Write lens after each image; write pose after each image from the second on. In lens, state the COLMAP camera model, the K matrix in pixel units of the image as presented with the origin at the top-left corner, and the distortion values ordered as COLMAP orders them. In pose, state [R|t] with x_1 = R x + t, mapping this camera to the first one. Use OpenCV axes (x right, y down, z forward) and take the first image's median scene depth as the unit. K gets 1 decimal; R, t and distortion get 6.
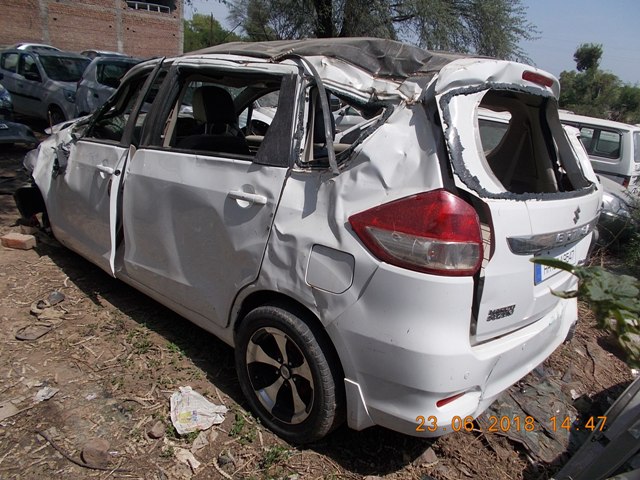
lens RADIAL K [[480.2, 0, 319.7], [0, 480.2, 237.1], [0, 0, 1]] dist [-0.025680, -0.006852]
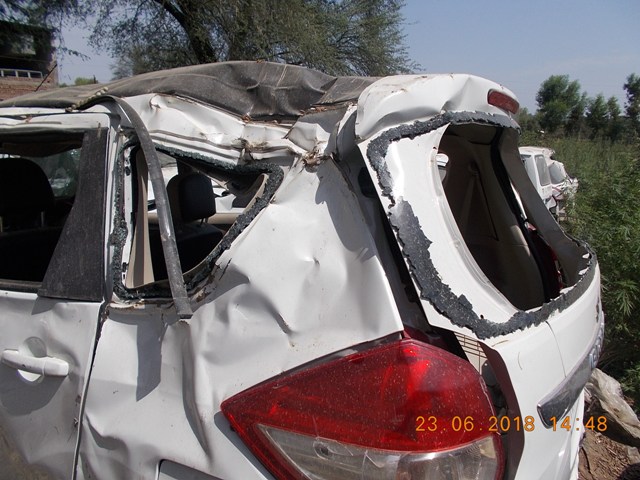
lens RADIAL K [[480.2, 0, 321.3], [0, 480.2, 244.4], [0, 0, 1]] dist [-0.025680, -0.006852]
pose [[0.975148, -0.127164, 0.181429, 0.083330], [0.141627, 0.987508, -0.069071, -0.138772], [-0.170379, 0.093049, 0.980975, 0.445298]]
